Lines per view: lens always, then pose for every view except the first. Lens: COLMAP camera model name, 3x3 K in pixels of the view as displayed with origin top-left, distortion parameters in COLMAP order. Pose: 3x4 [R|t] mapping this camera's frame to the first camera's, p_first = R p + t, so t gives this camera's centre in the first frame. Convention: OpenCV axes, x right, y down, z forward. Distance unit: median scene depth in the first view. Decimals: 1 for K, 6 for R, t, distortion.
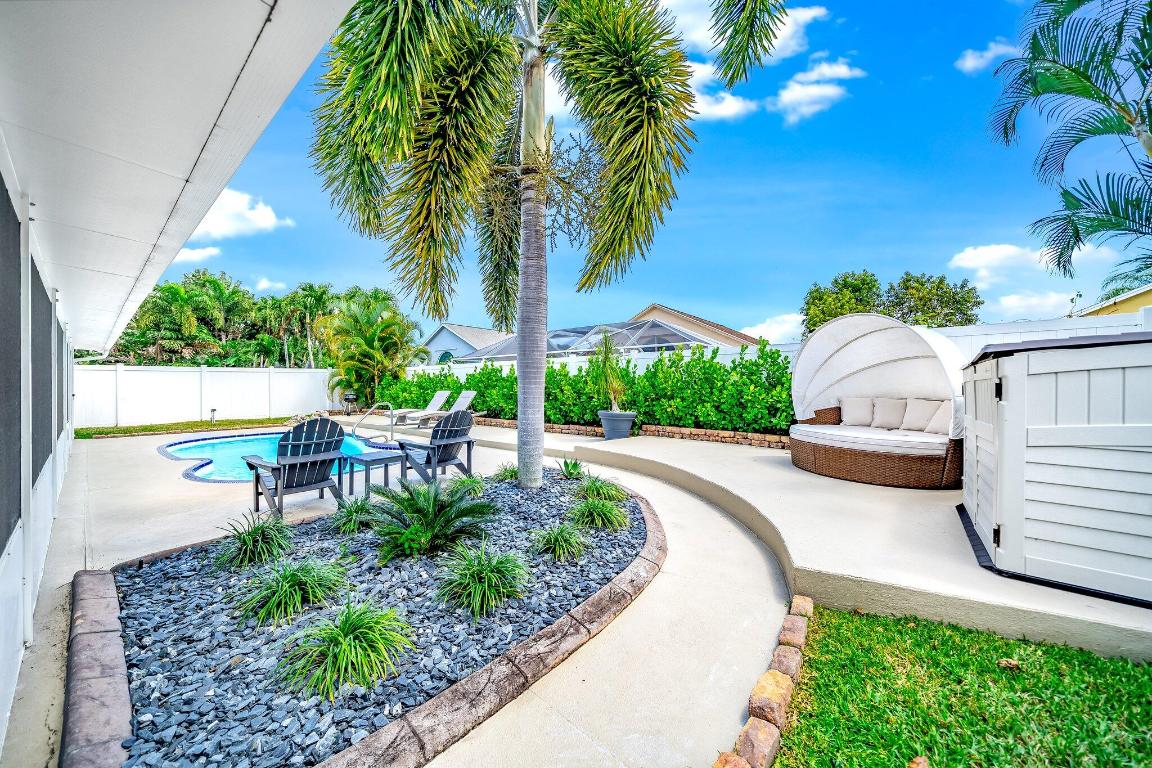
lens RADIAL K [[392.6, 0, 574.5], [0, 392.6, 379.7], [0, 0, 1]] dist [0.000850, 0.000545]
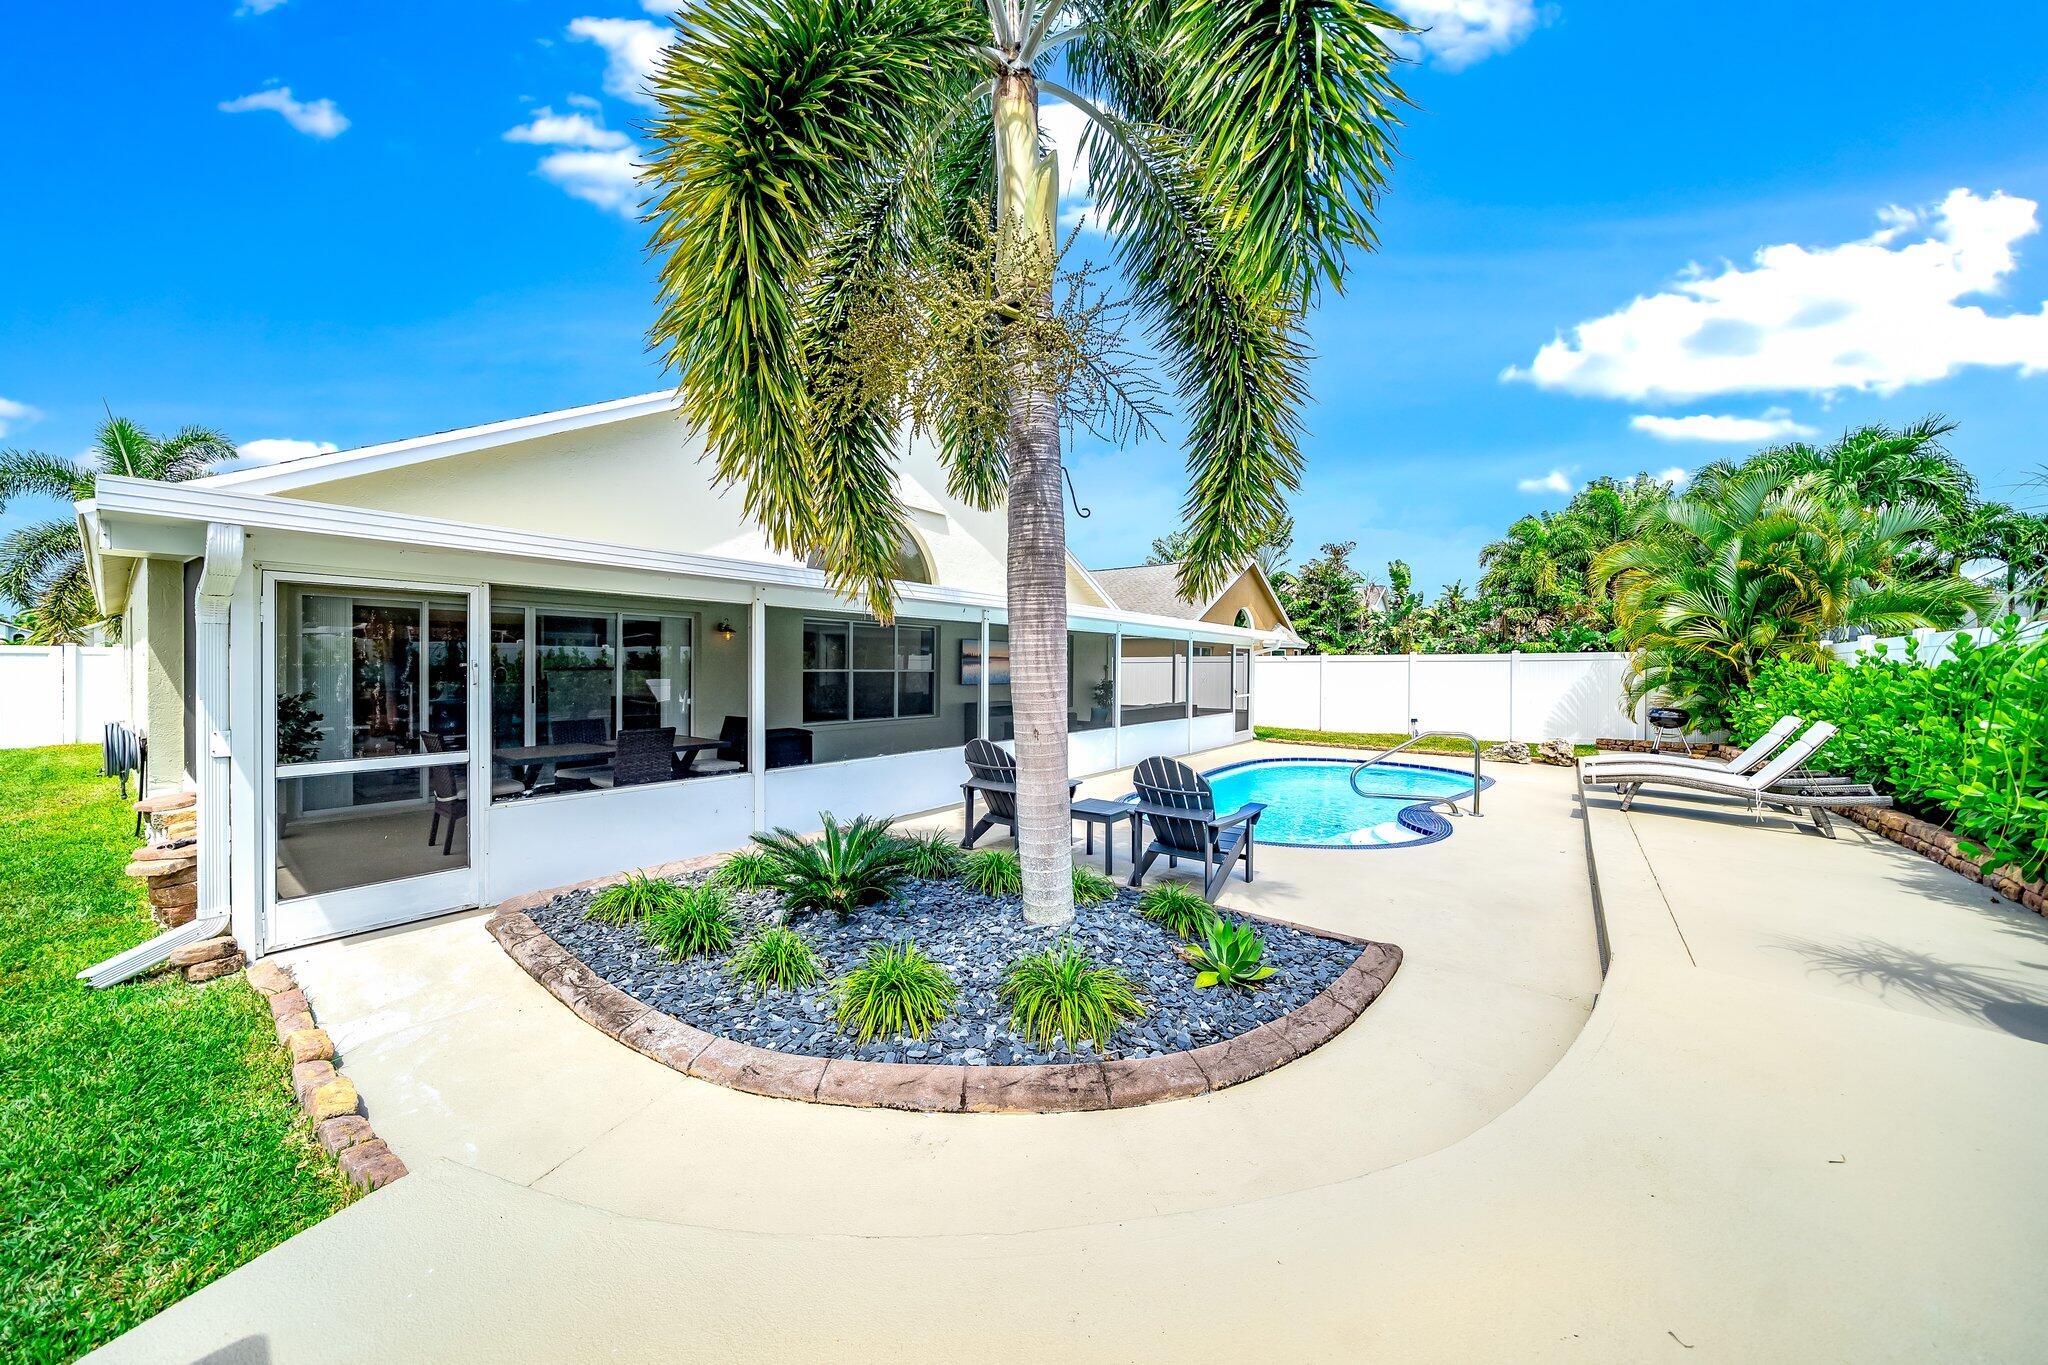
lens RADIAL K [[698.0, 0, 1011.1], [0, 698.0, 674.1], [0, 0, 1]] dist [0.000850, 0.000545]
pose [[0.029659, 0.012030, -0.999488, 1.104960], [0.002301, 0.999924, 0.012103, -0.069815], [0.999557, -0.002659, 0.029629, 1.328008]]
